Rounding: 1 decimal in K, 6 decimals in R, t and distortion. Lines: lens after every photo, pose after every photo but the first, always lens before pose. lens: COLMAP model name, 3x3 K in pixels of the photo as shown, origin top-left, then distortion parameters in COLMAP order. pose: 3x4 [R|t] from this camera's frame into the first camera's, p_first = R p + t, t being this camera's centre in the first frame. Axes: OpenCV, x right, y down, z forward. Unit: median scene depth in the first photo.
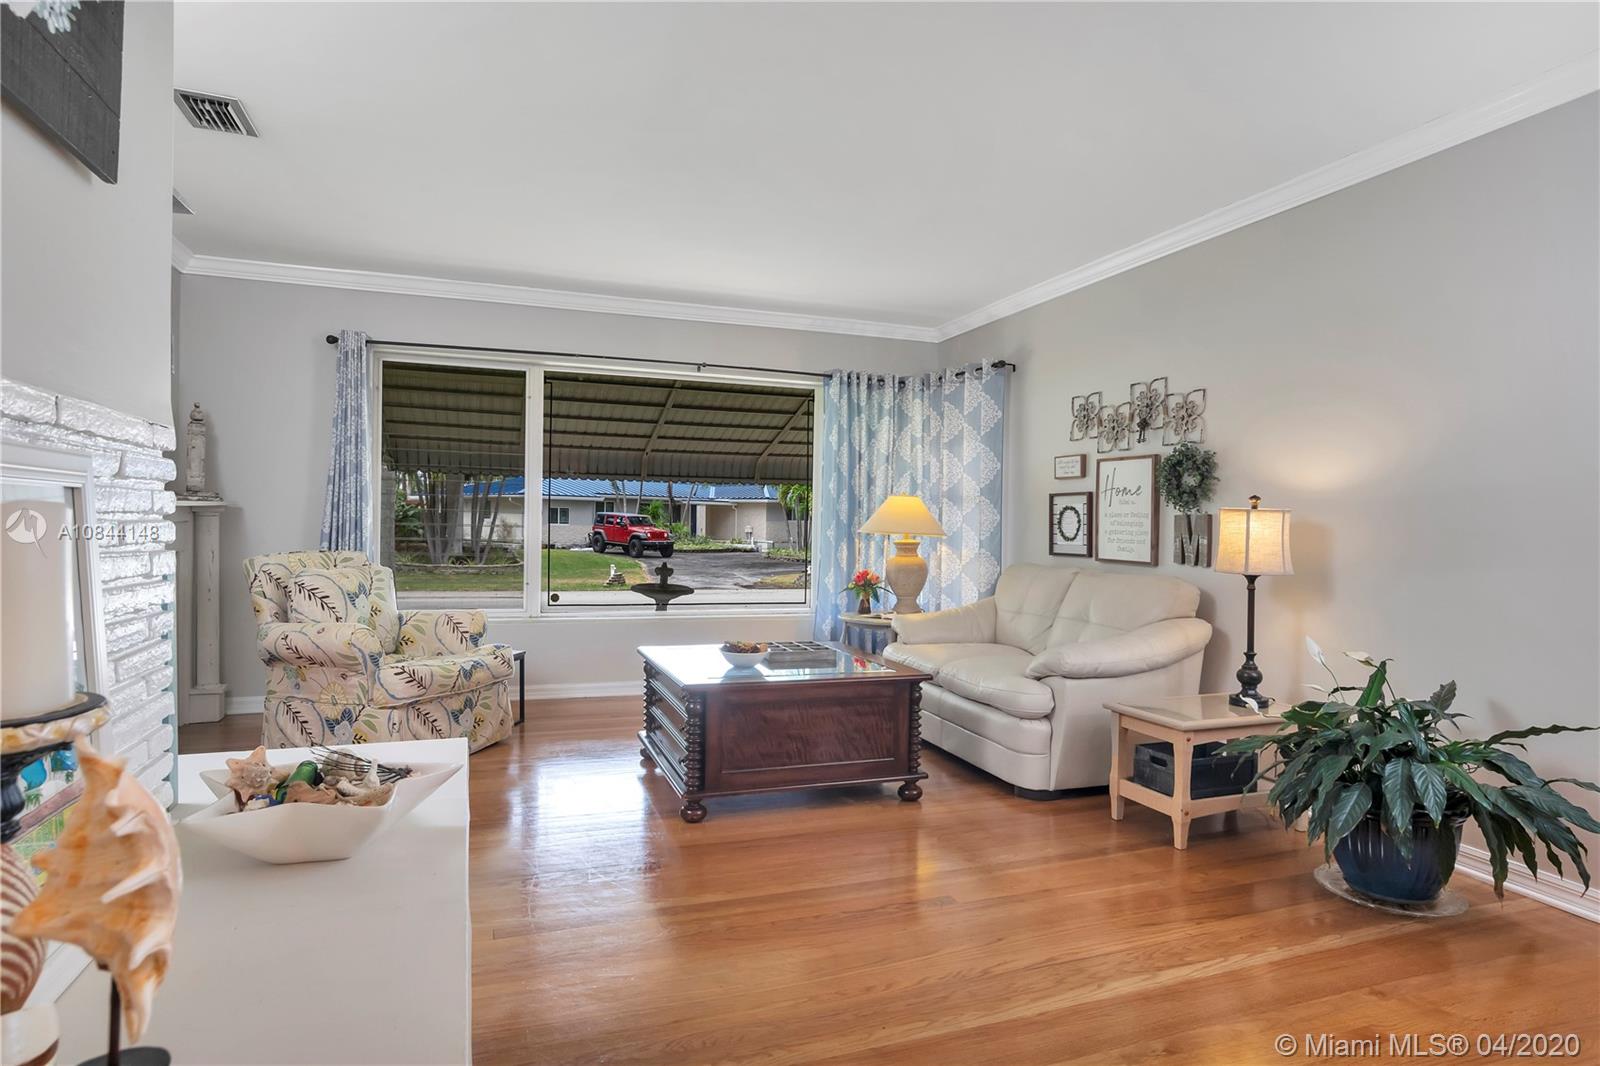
lens RADIAL K [[871.9, 0, 800.0], [0, 871.9, 533.0], [0, 0, 1]] dist [-0.042717, 0.000510]
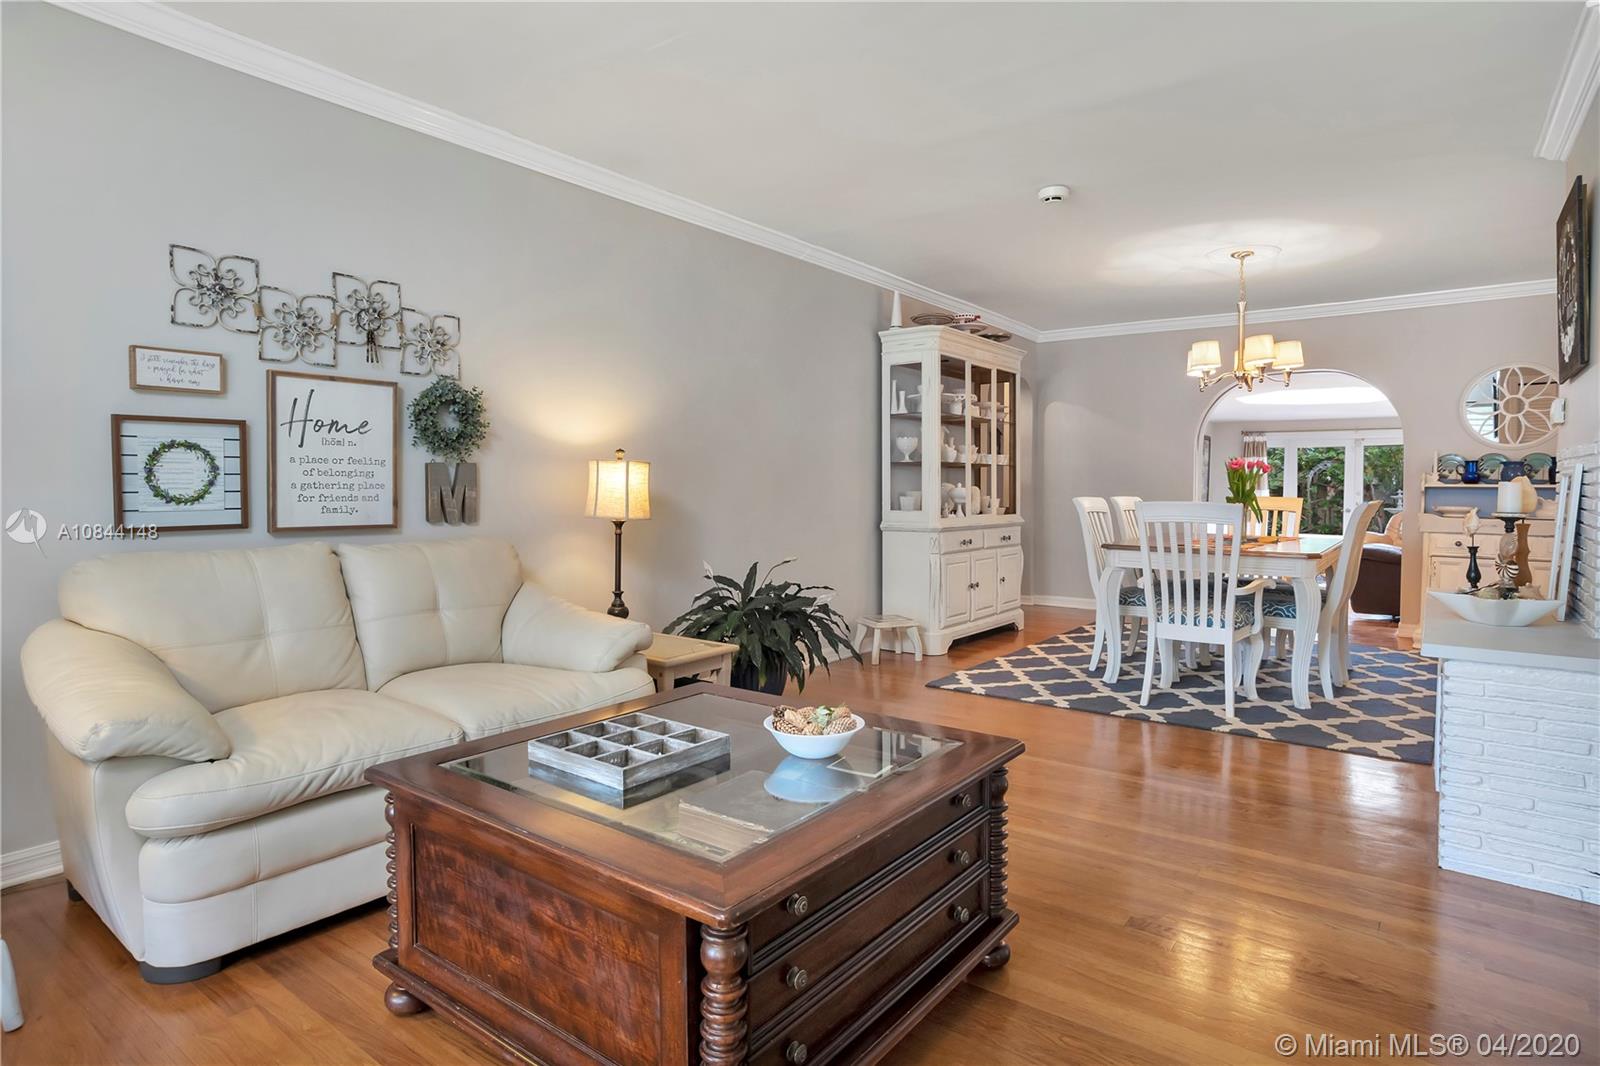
lens RADIAL K [[872.1, 0, 789.8], [0, 872.1, 502.5], [0, 0, 1]] dist [-0.022292, 0.001332]
pose [[-0.533410, -0.041505, 0.844838, -0.385841], [-0.003016, 0.998882, 0.047169, -0.020041], [-0.845851, 0.022613, -0.532939, 1.005592]]
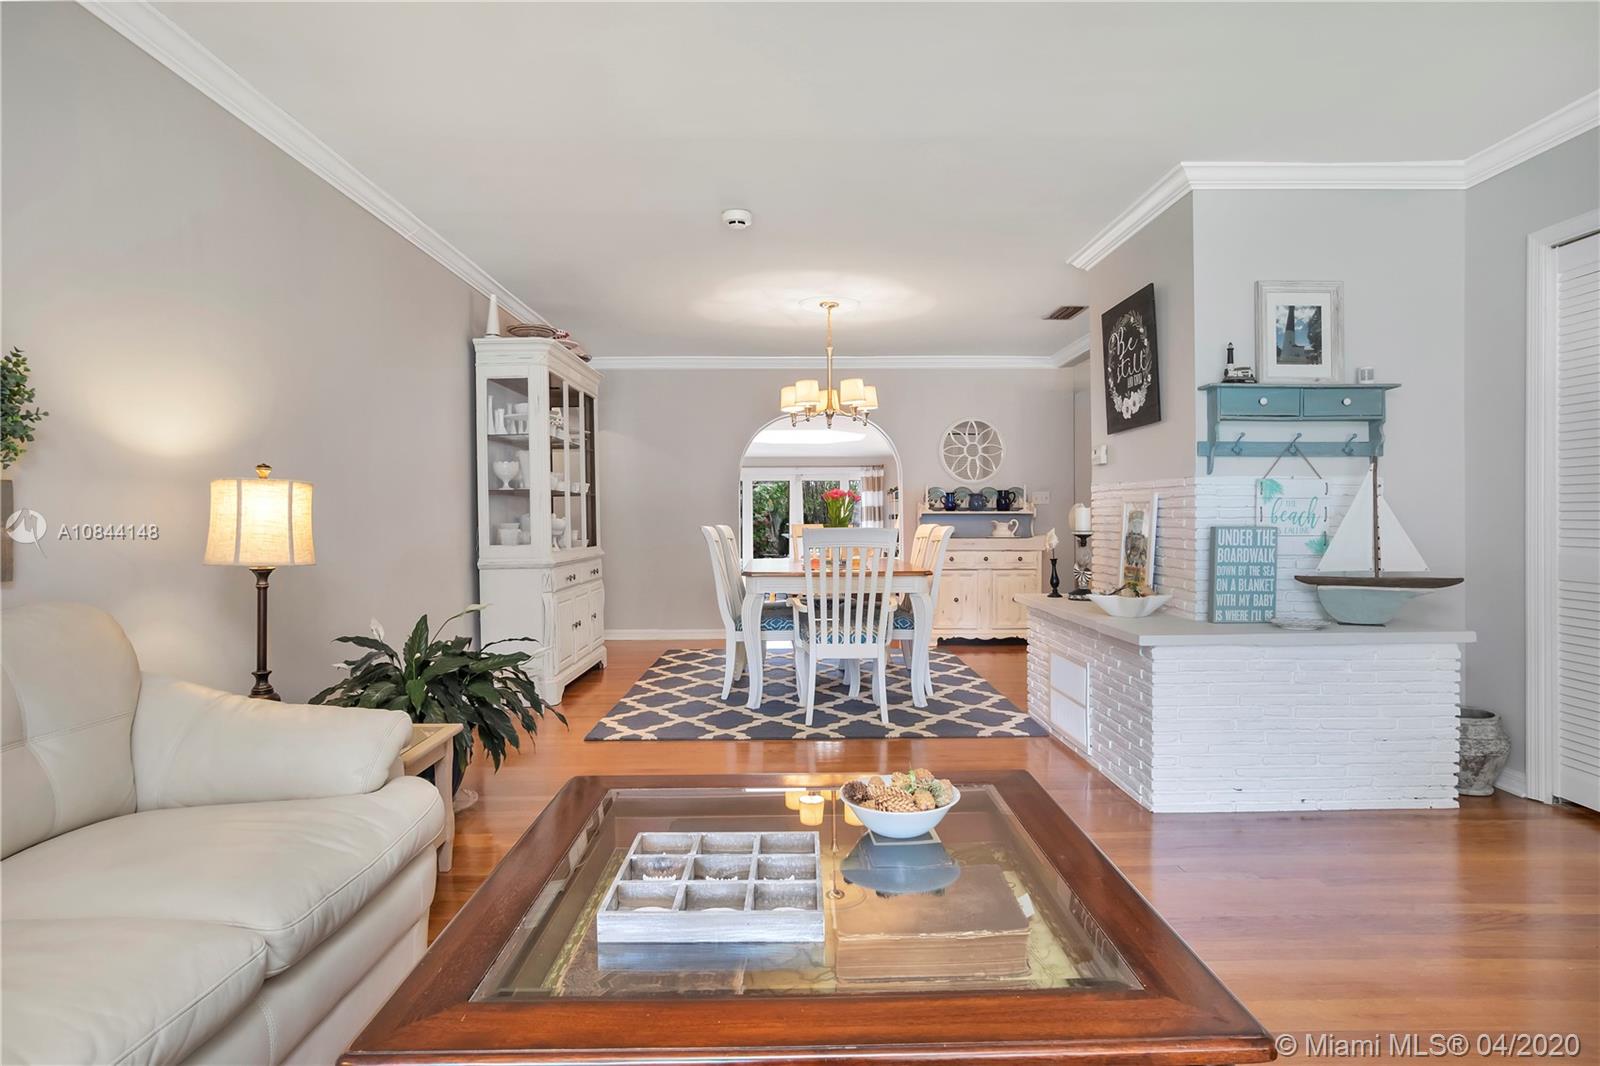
lens RADIAL K [[863.1, 0, 779.5], [0, 863.1, 528.4], [0, 0, 1]] dist [-0.056983, 0.000990]
pose [[-0.937780, -0.020510, 0.346625, -0.112627], [-0.008968, 0.999352, 0.034868, -0.011699], [-0.347115, 0.029590, -0.937356, 1.093731]]
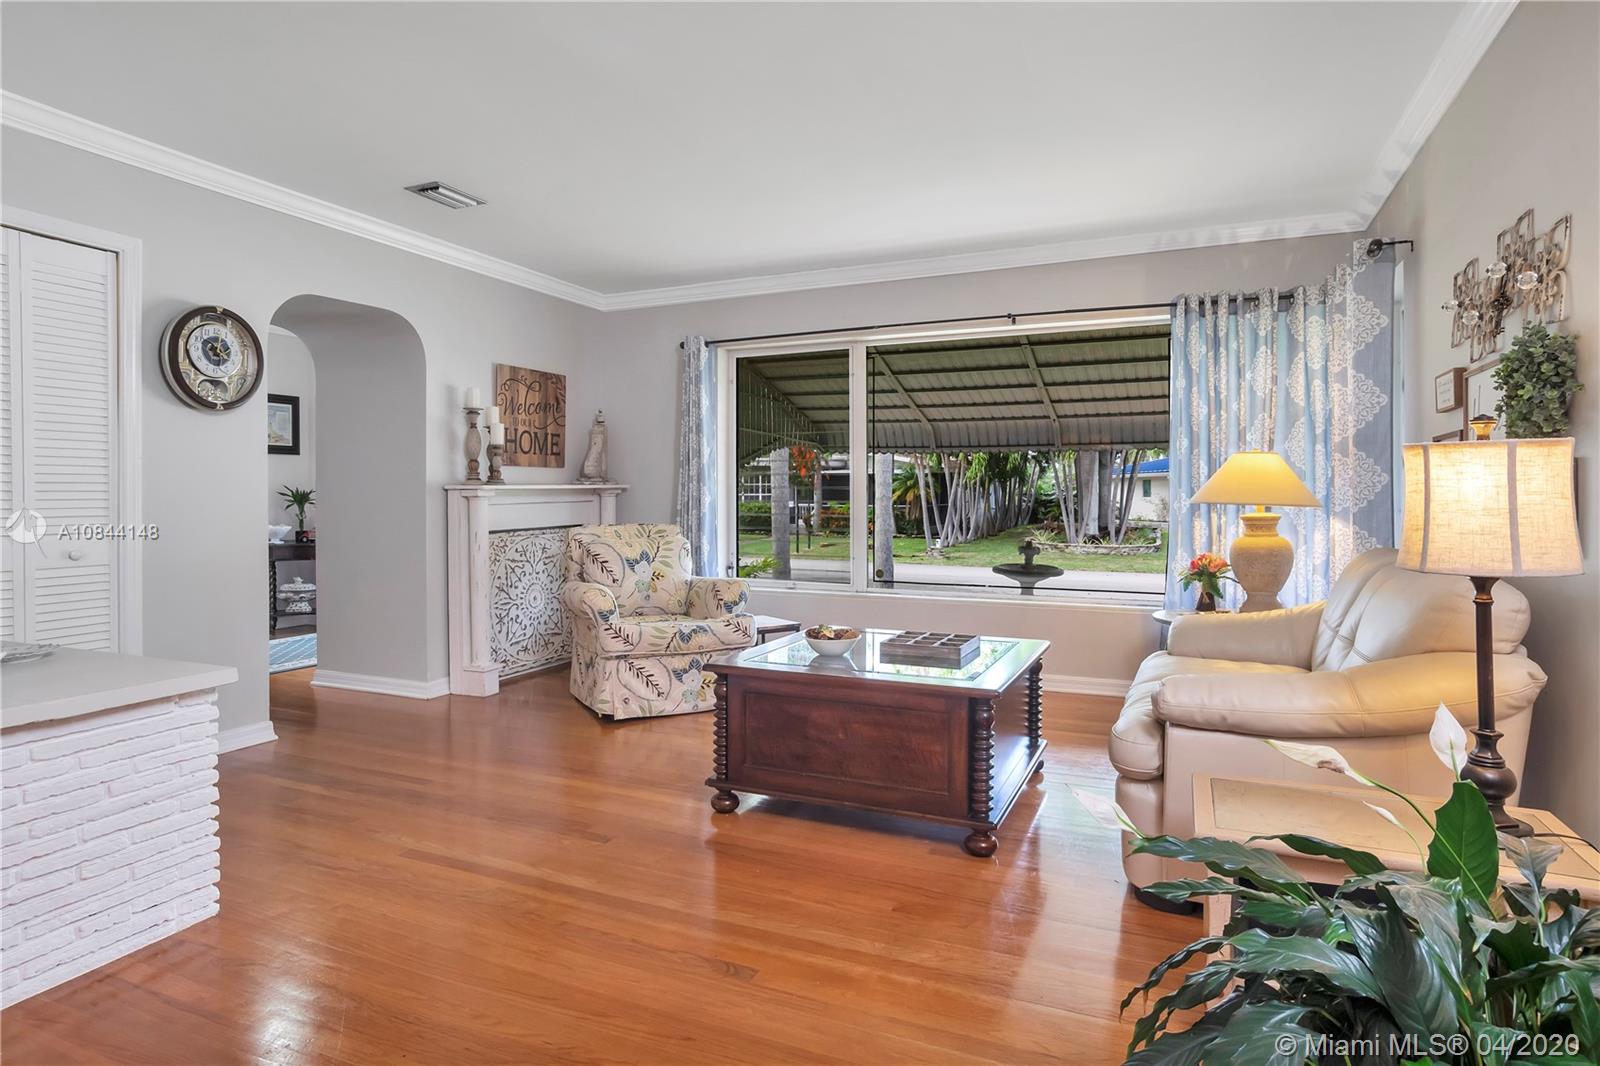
lens RADIAL K [[872.1, 0, 789.8], [0, 872.1, 502.5], [0, 0, 1]] dist [-0.022292, 0.001332]
pose [[0.721239, -0.013373, -0.692557, 0.410506], [0.004697, 0.999885, -0.014416, 0.008732], [0.692670, 0.007145, 0.721219, 0.258360]]
